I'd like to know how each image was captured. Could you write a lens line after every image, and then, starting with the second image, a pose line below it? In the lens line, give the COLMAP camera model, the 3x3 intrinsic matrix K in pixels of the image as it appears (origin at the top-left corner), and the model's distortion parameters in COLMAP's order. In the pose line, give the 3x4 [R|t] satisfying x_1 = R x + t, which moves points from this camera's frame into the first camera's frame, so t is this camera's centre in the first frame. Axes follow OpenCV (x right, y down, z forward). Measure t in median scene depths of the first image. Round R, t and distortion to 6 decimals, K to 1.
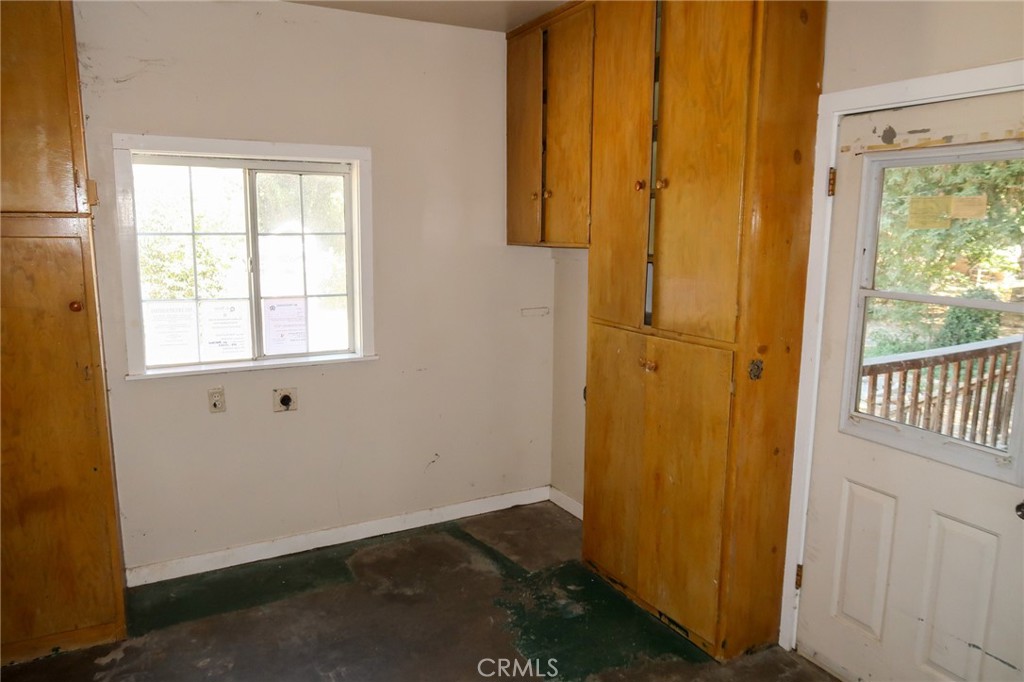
lens RADIAL K [[696.8, 0, 512.0], [0, 696.8, 341.0], [0, 0, 1]] dist [-0.038127, 0.007897]
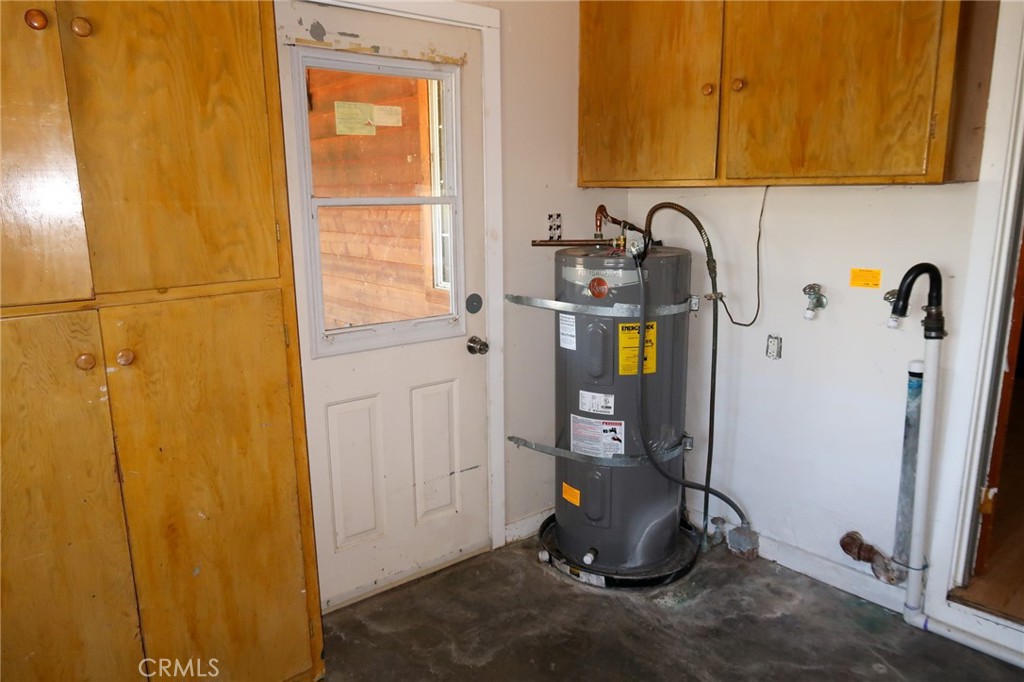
lens RADIAL K [[696.8, 0, 512.0], [0, 696.8, 341.0], [0, 0, 1]] dist [-0.038127, 0.007897]
pose [[-0.192473, -0.210120, 0.958542, -0.181957], [0.164811, 0.956010, 0.242659, -0.028379], [-0.967363, 0.204683, -0.149376, 0.352071]]
